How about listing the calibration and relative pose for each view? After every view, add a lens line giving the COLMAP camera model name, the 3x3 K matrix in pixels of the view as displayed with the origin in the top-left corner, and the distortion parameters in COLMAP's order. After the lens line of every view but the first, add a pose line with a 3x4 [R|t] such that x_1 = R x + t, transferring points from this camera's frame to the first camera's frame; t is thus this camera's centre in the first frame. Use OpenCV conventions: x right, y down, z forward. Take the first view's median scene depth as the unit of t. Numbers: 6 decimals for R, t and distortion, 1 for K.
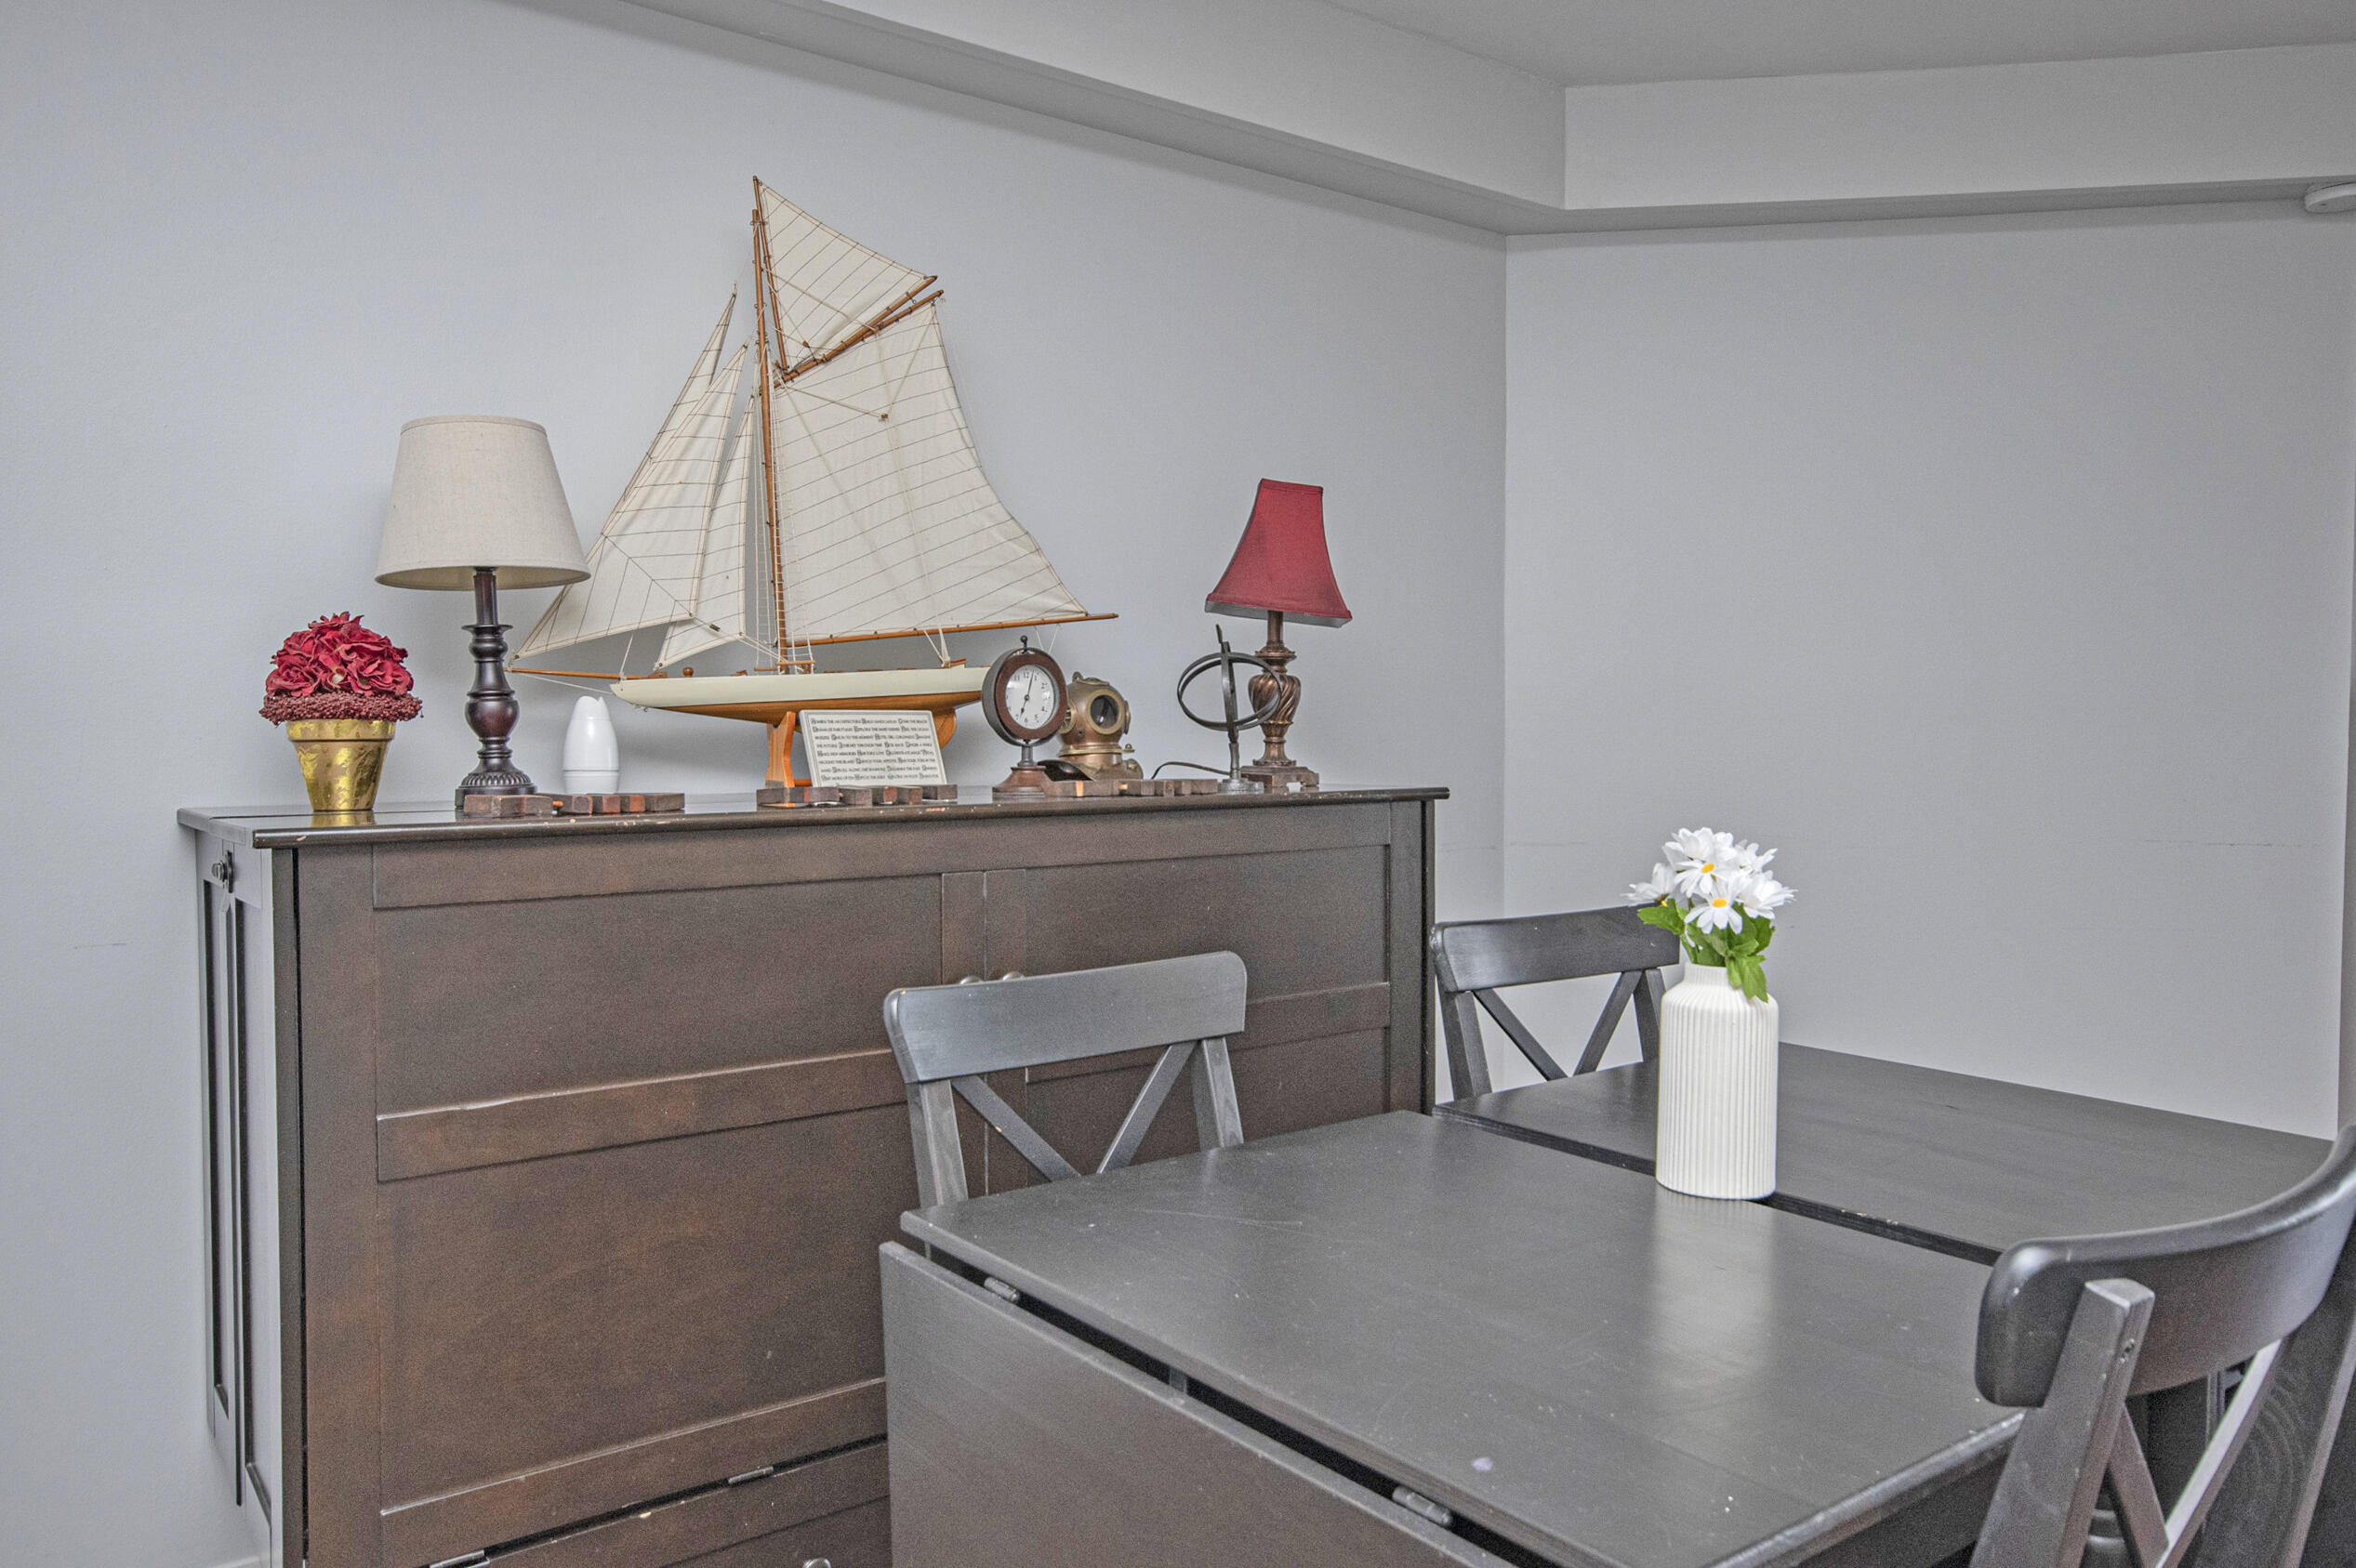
lens RADIAL K [[1672.3, 0, 1189.6], [0, 1672.3, 786.7], [0, 0, 1]] dist [0.005920, 0.001787]
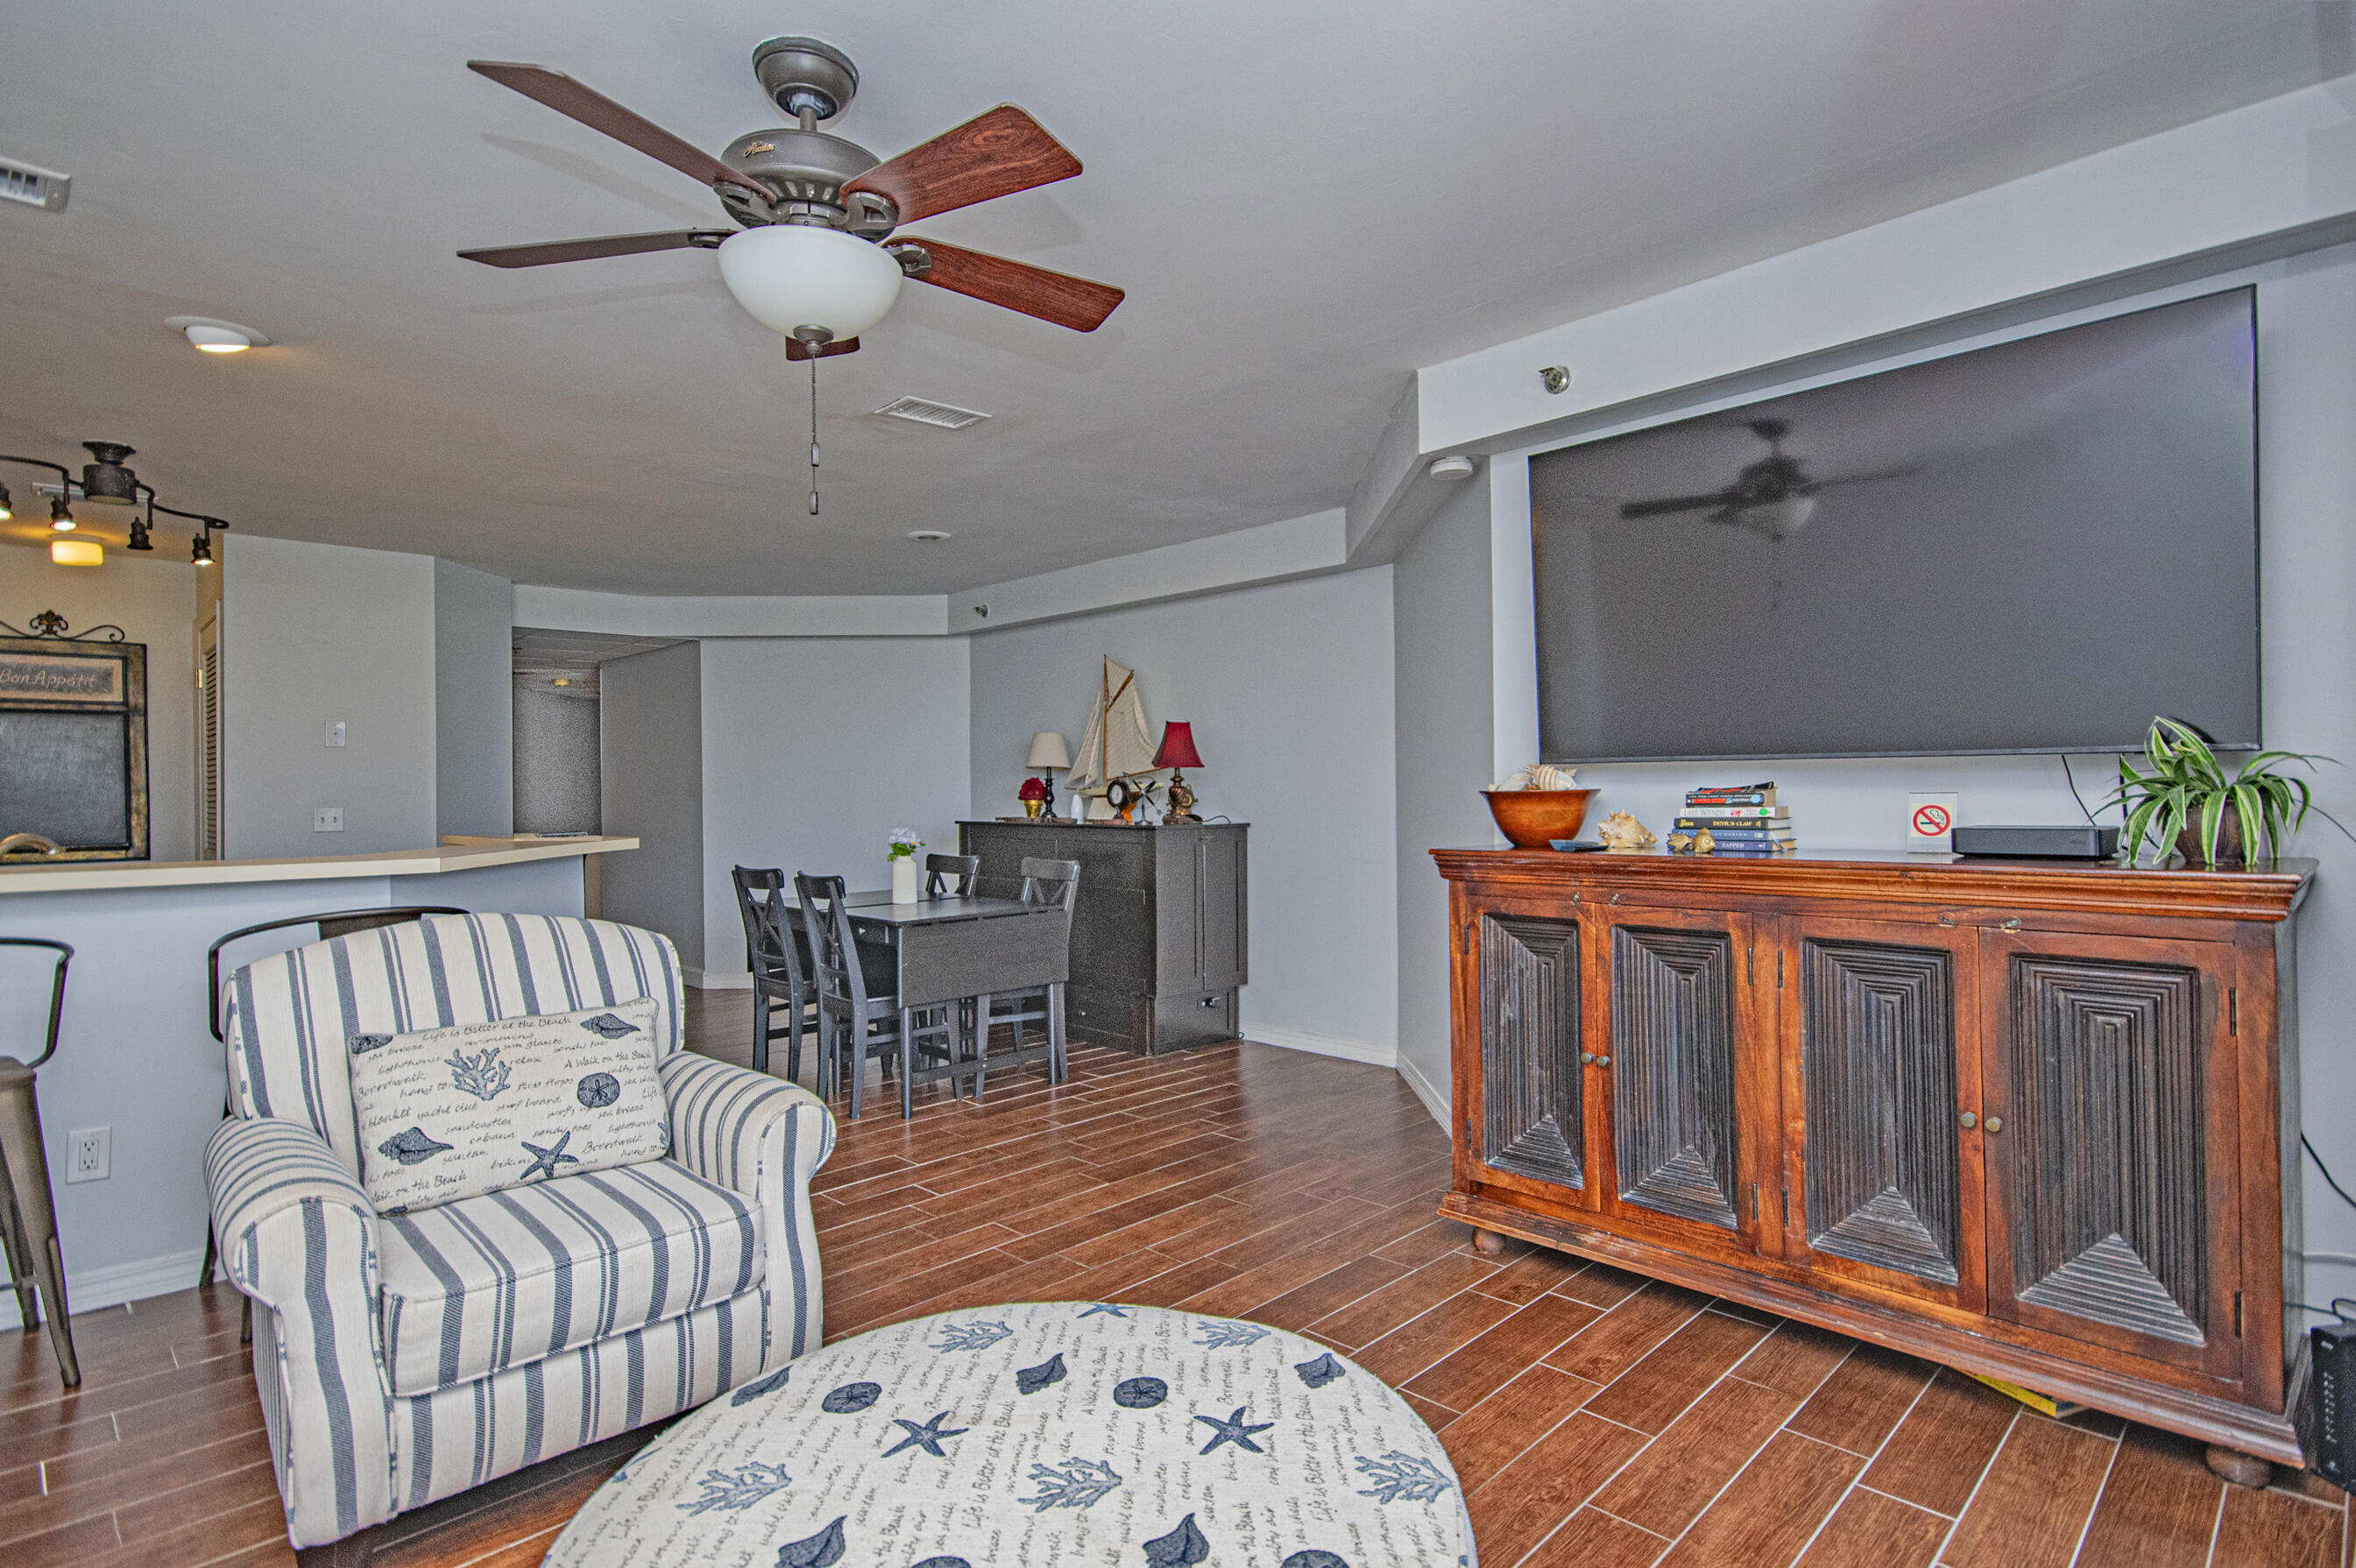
lens RADIAL K [[1184.3, 0, 1195.6], [0, 1184.3, 789.0], [0, 0, 1]] dist [0.015042, 0.000009]
pose [[0.126037, -0.000222, -0.992026, 2.396805], [-0.030008, 0.999542, -0.004037, -0.061112], [0.991572, 0.030278, 0.125972, 0.876836]]
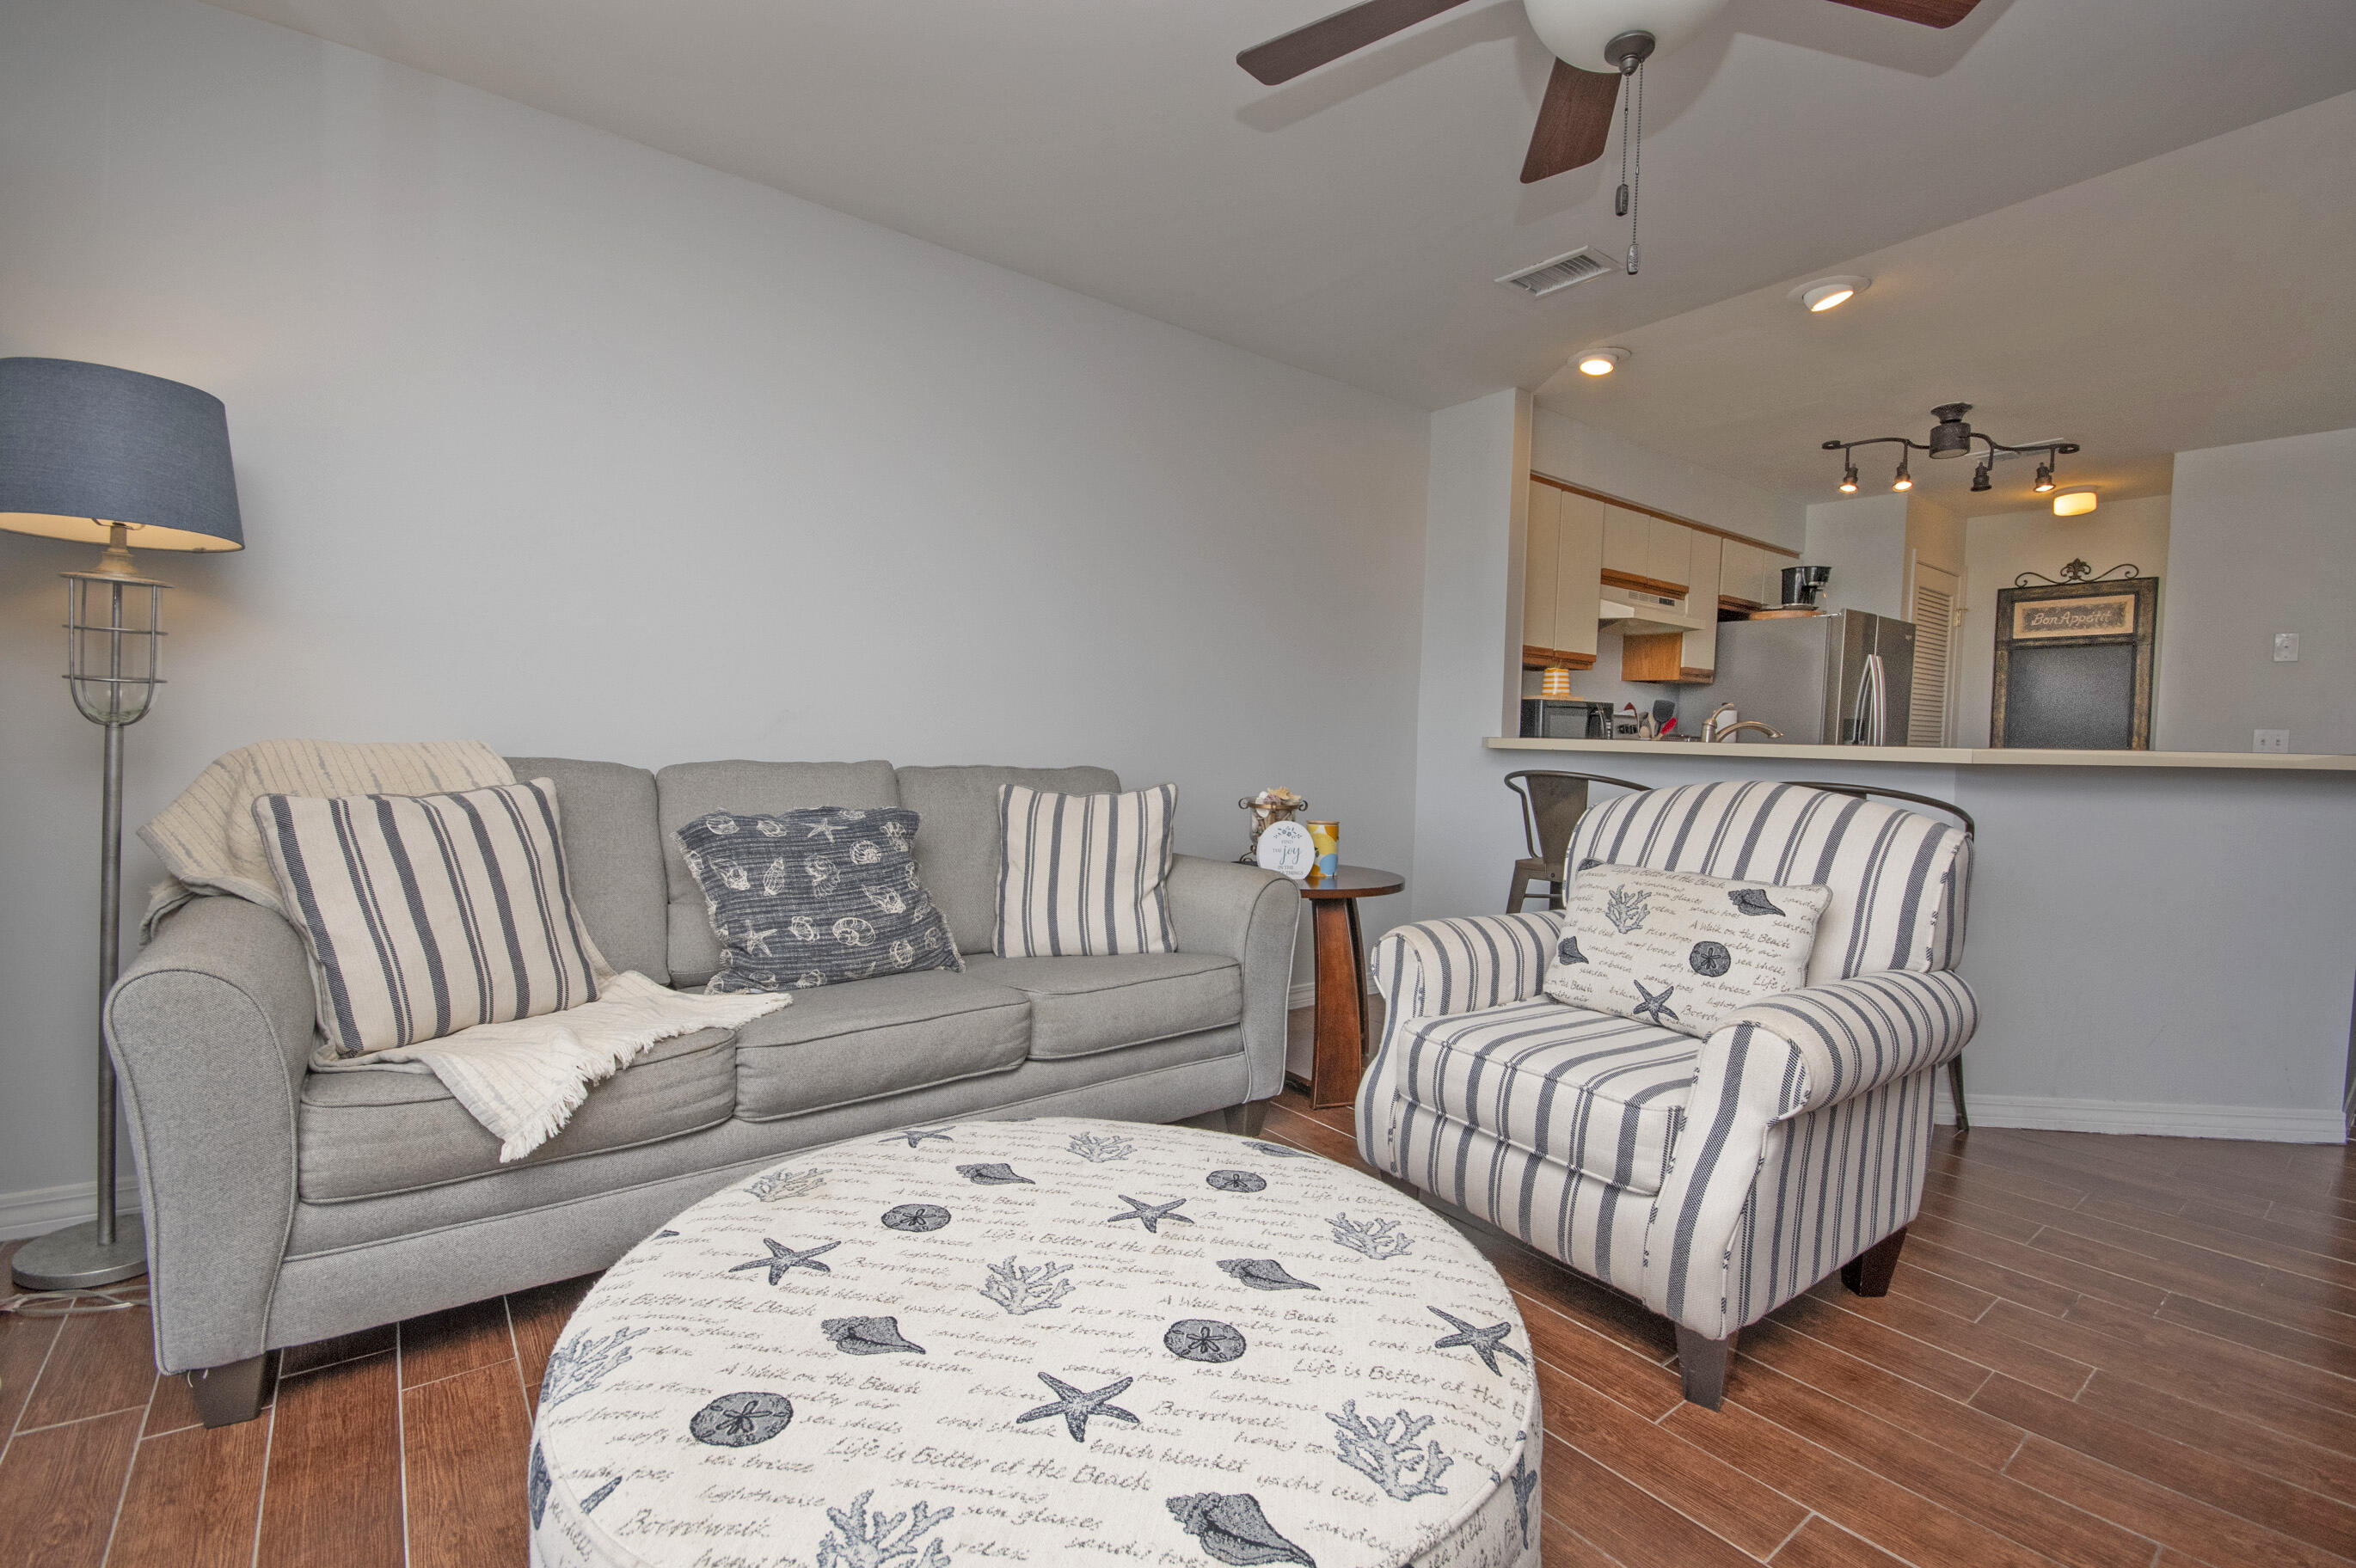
lens RADIAL K [[1033.1, 0, 1193.7], [0, 1033.1, 781.3], [0, 0, 1]] dist [0.011586, -0.010126]
pose [[-0.999762, -0.021800, -0.000715, 1.781057], [-0.021783, 0.996242, 0.083831, -0.002229], [-0.001115, 0.083827, -0.996480, 1.330800]]
